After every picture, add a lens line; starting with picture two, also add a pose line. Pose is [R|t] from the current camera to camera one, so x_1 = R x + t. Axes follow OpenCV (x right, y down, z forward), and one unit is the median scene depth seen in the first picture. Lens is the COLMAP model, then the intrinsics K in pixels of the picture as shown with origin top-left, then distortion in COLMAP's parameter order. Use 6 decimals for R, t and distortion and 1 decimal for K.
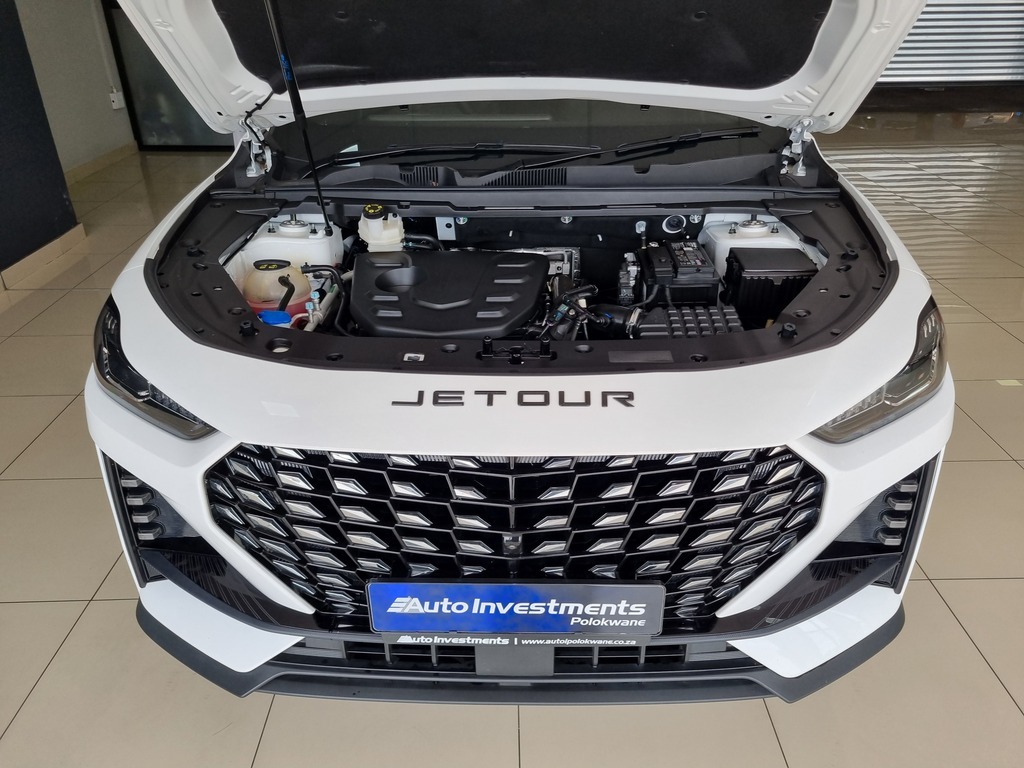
lens RADIAL K [[771.9, 0, 509.6], [0, 771.9, 386.2], [0, 0, 1]] dist [0.000415, 0.019536]
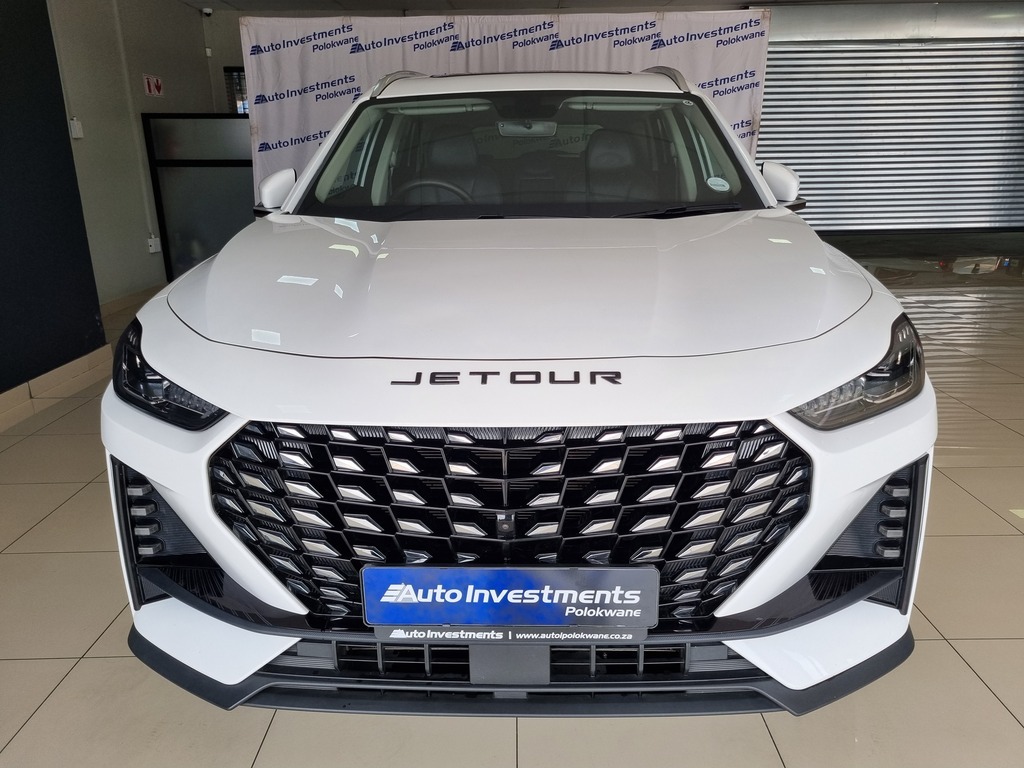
lens RADIAL K [[771.9, 0, 511.2], [0, 771.9, 387.7], [0, 0, 1]] dist [0.000415, 0.019536]
pose [[0.999892, -0.002430, -0.014506, 0.025008], [-0.000560, 0.979251, -0.202652, 0.226022], [0.014698, 0.202638, 0.979143, -0.027351]]
